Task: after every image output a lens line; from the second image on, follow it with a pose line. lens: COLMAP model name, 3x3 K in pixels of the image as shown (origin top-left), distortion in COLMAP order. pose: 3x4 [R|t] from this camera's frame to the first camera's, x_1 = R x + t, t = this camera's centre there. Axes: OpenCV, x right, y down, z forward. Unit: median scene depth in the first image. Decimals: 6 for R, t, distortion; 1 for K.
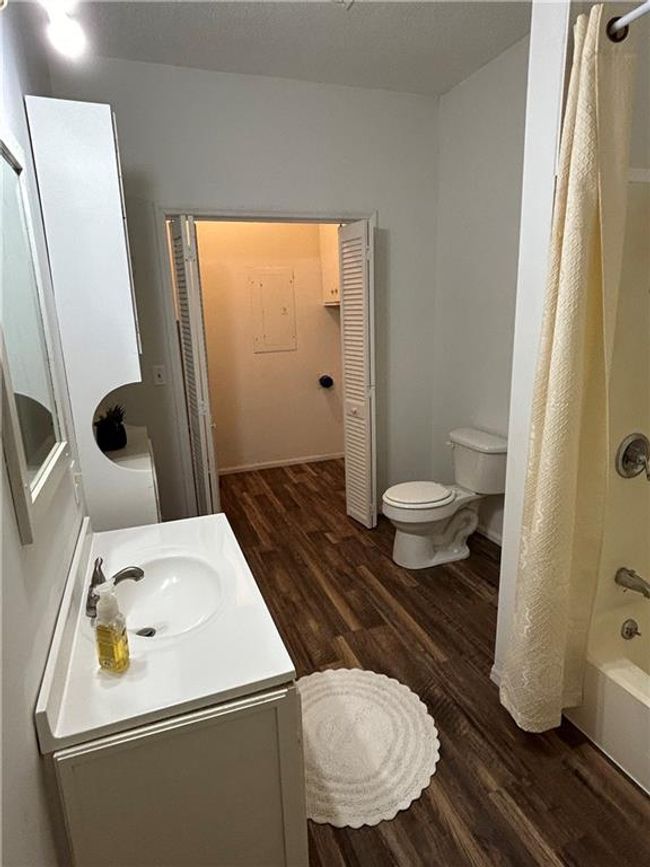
lens RADIAL K [[492.8, 0, 326.7], [0, 492.8, 432.2], [0, 0, 1]] dist [0.028448, 0.000074]
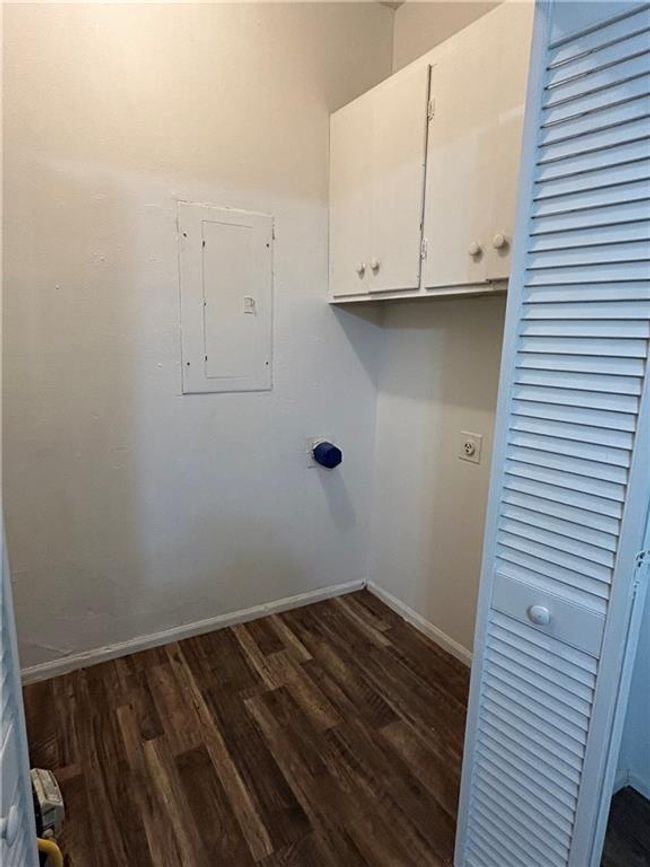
lens RADIAL K [[492.8, 0, 321.8], [0, 492.8, 434.6], [0, 0, 1]] dist [0.028448, 0.000074]
pose [[0.981734, 0.017788, 0.189424, -0.105779], [-0.009797, 0.999025, -0.043036, -0.107095], [-0.190004, 0.040394, 0.980952, 0.539625]]
